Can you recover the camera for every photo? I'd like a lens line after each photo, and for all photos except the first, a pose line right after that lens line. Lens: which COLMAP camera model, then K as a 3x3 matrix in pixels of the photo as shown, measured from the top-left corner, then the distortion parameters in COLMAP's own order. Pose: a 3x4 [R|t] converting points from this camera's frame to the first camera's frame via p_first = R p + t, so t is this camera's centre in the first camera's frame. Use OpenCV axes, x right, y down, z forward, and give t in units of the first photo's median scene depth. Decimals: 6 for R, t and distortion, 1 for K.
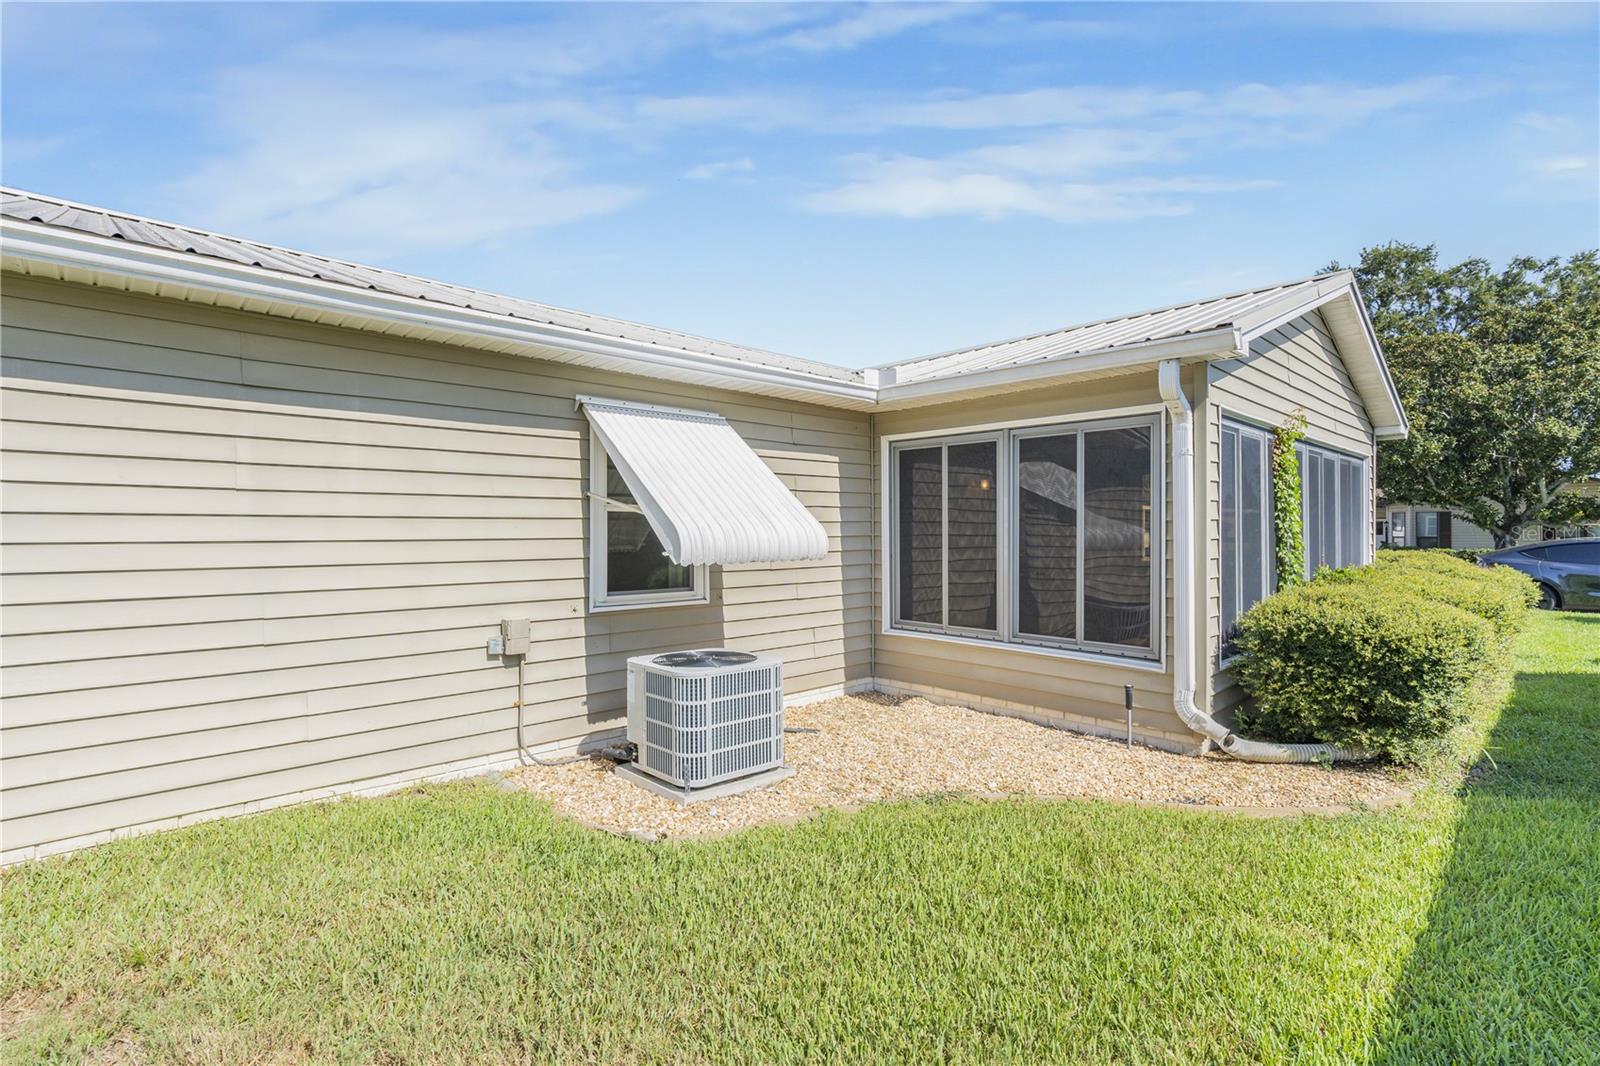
lens RADIAL K [[754.9, 0, 798.7], [0, 754.9, 530.5], [0, 0, 1]] dist [-0.003113, 0.000977]
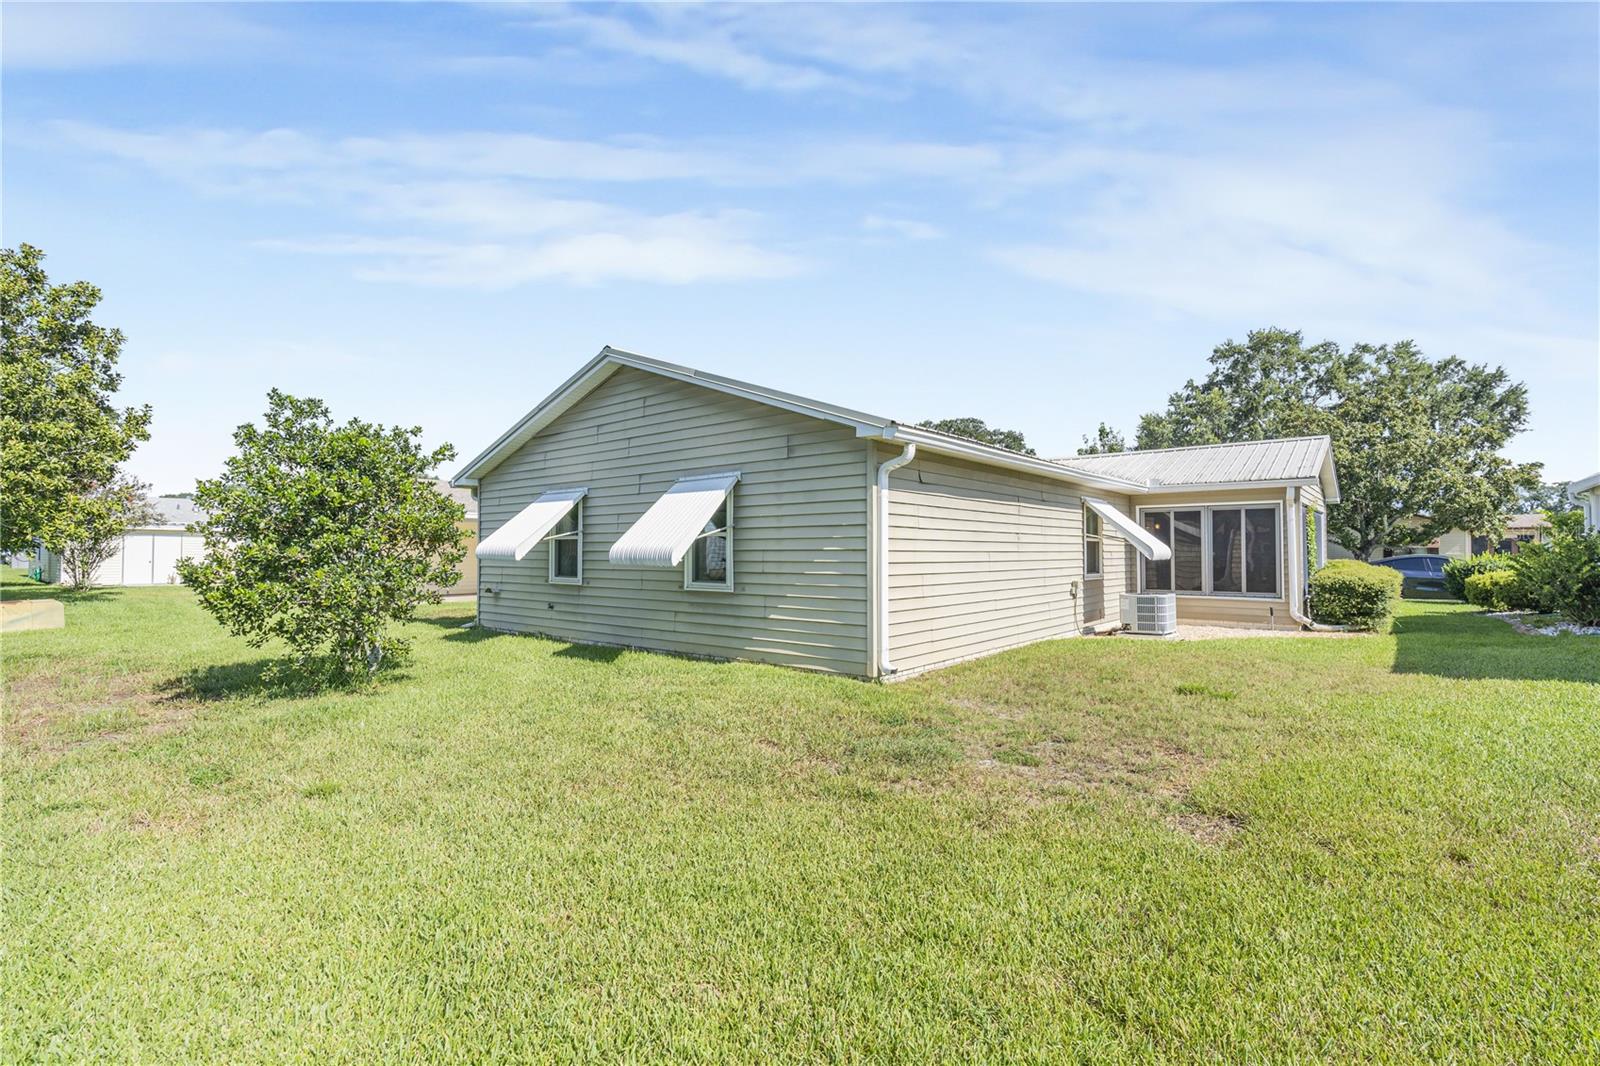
lens RADIAL K [[754.9, 0, 800.0], [0, 754.9, 535.8], [0, 0, 1]] dist [-0.003113, 0.000977]
pose [[0.991235, 0.002939, 0.132077, -0.336136], [-0.000057, 0.999762, -0.021818, 0.003081], [-0.132110, 0.021620, 0.990999, -0.304425]]
